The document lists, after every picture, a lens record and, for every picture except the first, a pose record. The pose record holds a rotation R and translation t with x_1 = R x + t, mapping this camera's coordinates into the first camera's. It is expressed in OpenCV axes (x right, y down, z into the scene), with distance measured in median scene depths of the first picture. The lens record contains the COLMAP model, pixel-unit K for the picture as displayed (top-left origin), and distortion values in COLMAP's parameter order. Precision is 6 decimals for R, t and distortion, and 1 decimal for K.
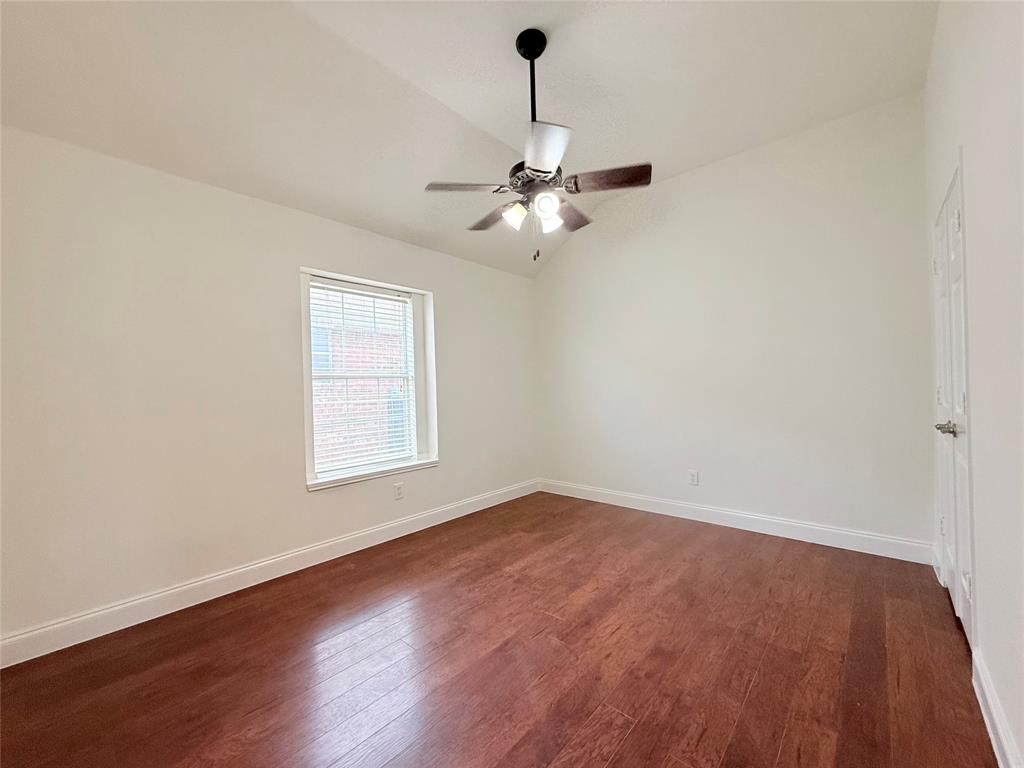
lens RADIAL K [[407.2, 0, 522.1], [0, 407.2, 386.3], [0, 0, 1]] dist [0.000169, 0.000524]
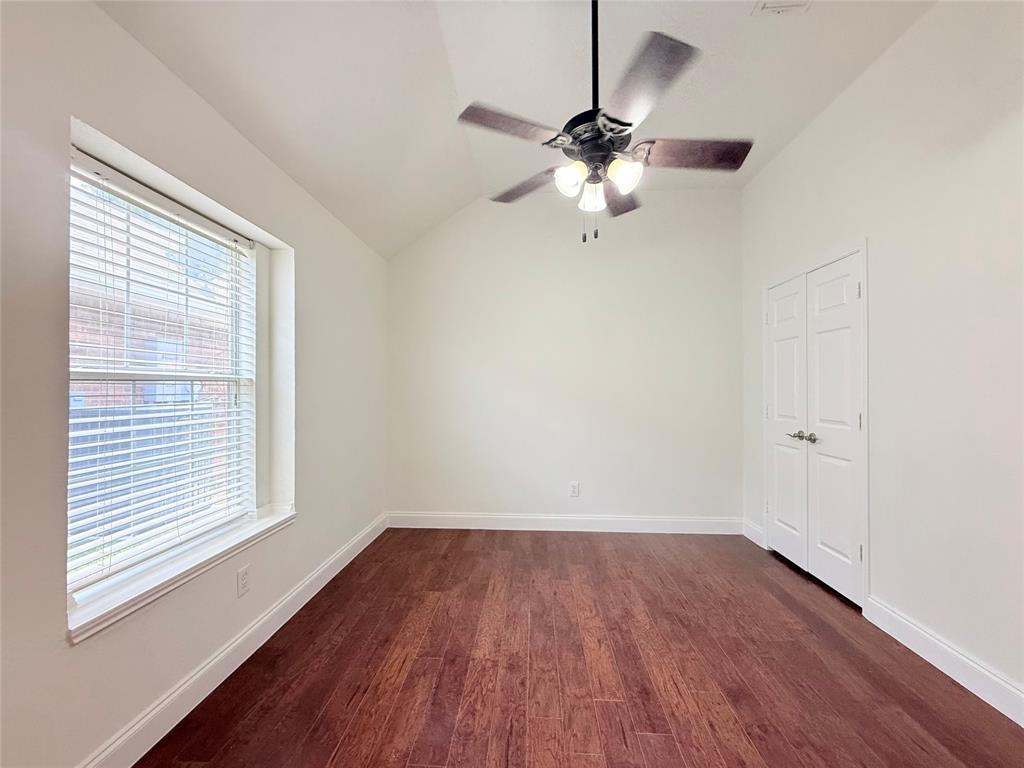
lens RADIAL K [[407.2, 0, 510.4], [0, 407.2, 384.0], [0, 0, 1]] dist [0.000169, 0.000524]
pose [[0.789491, 0.030157, 0.613020, -0.401223], [-0.021329, 0.999537, -0.021702, -0.015563], [-0.613391, 0.004058, 0.789769, 0.349850]]
